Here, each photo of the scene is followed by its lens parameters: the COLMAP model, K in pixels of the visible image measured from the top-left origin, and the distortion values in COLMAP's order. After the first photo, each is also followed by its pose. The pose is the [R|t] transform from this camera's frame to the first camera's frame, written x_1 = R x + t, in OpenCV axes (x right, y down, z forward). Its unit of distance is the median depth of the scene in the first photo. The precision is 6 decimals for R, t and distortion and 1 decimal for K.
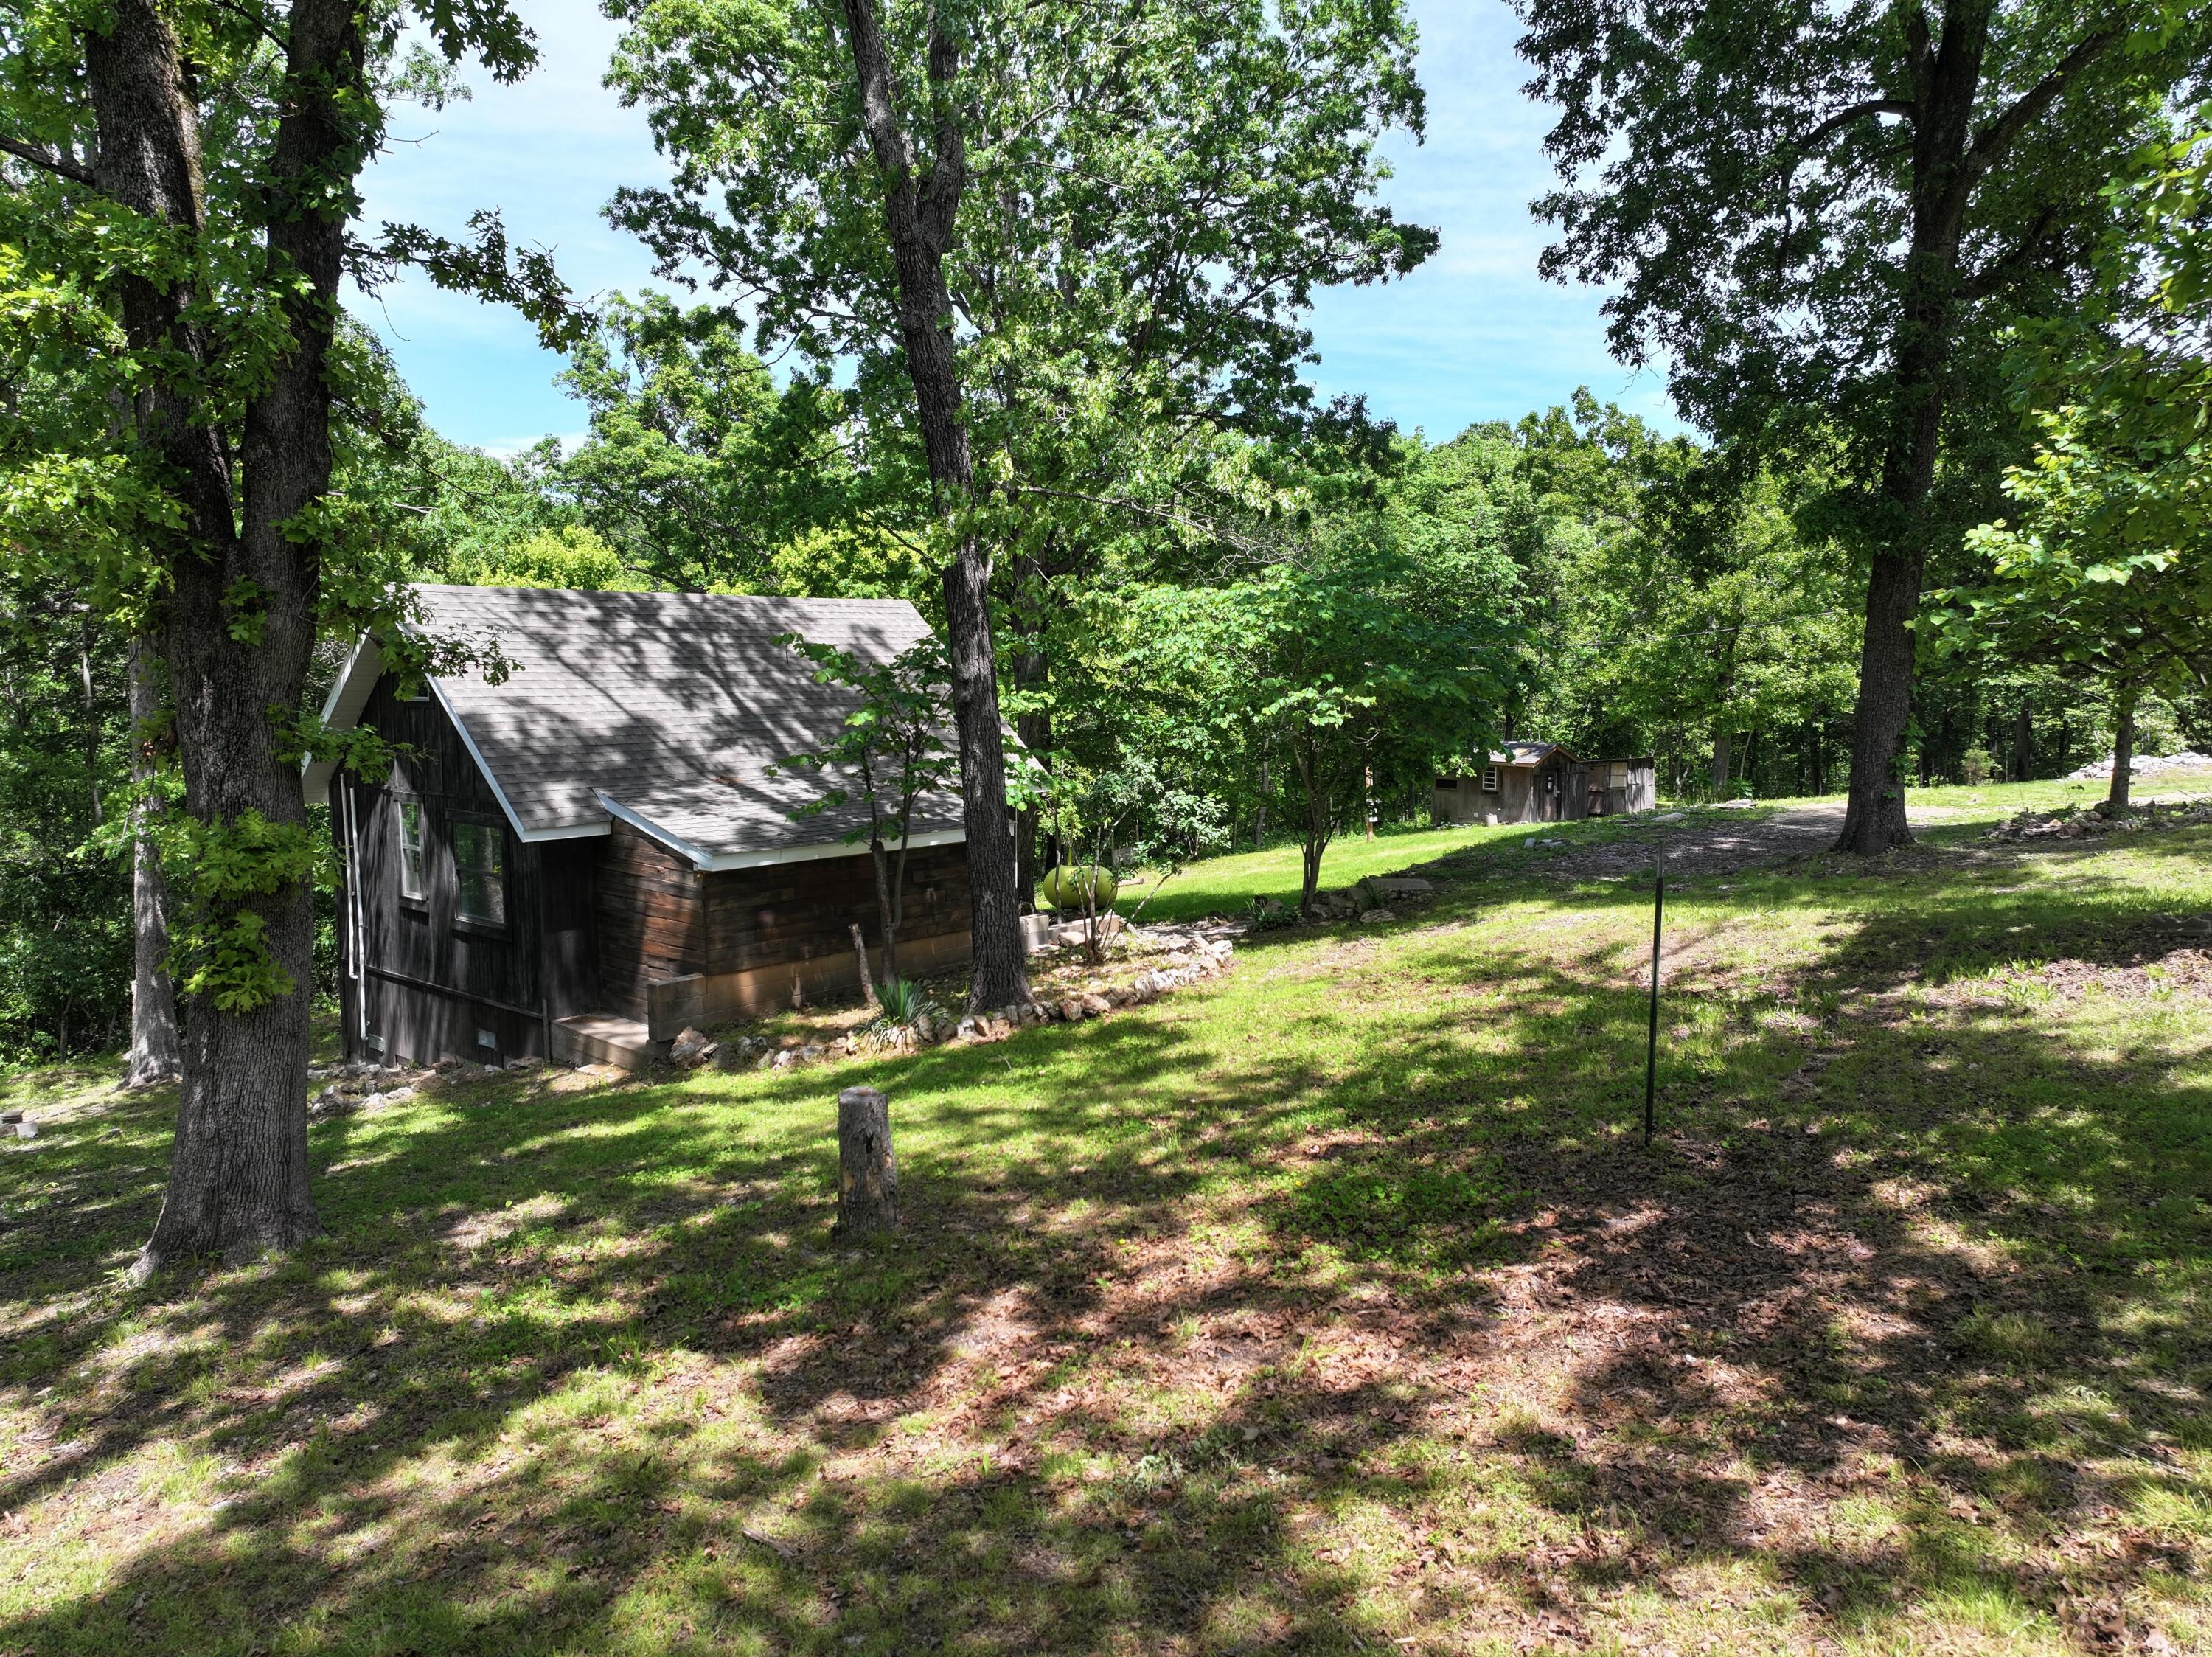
lens RADIAL K [[1577.4, 0, 1133.2], [0, 1577.4, 822.2], [0, 0, 1]] dist [0.001607, 0.002773]
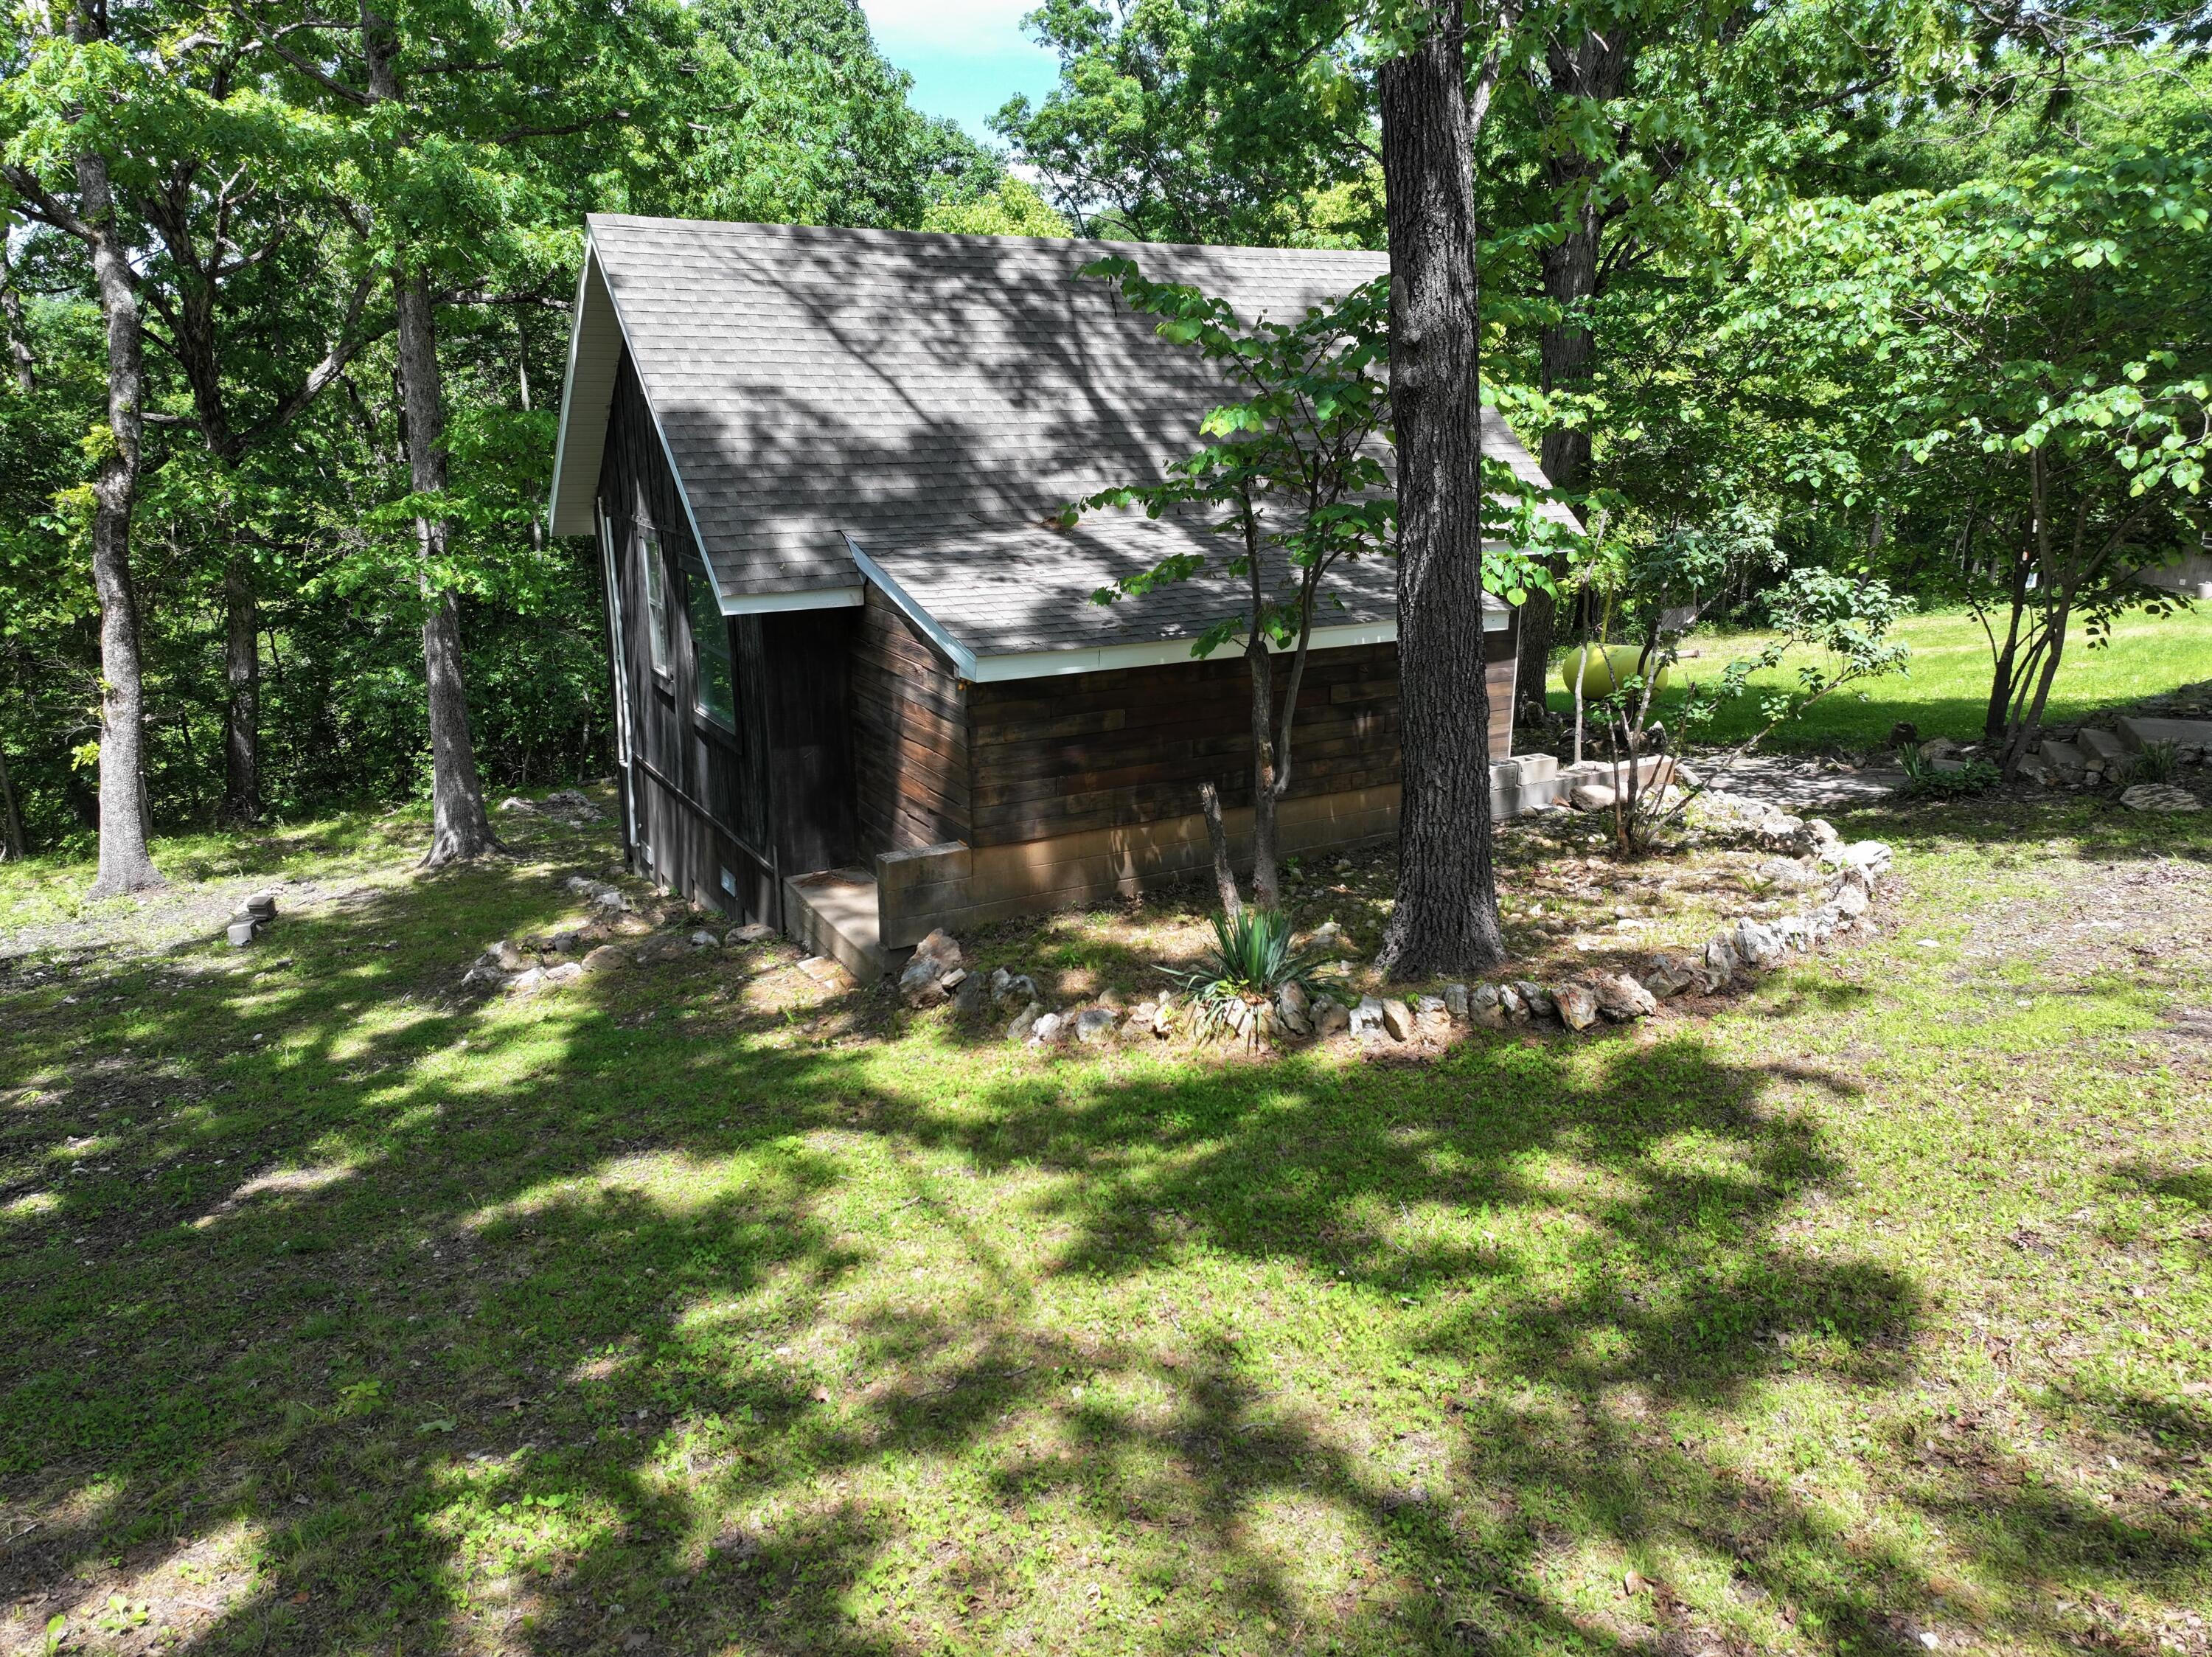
lens RADIAL K [[1577.4, 0, 1133.2], [0, 1577.4, 822.2], [0, 0, 1]] dist [0.001607, 0.002773]
pose [[0.944788, 0.092663, -0.314308, -0.015978], [-0.039153, 0.984235, 0.172478, -0.018652], [0.325336, -0.150649, 0.933521, 0.398597]]
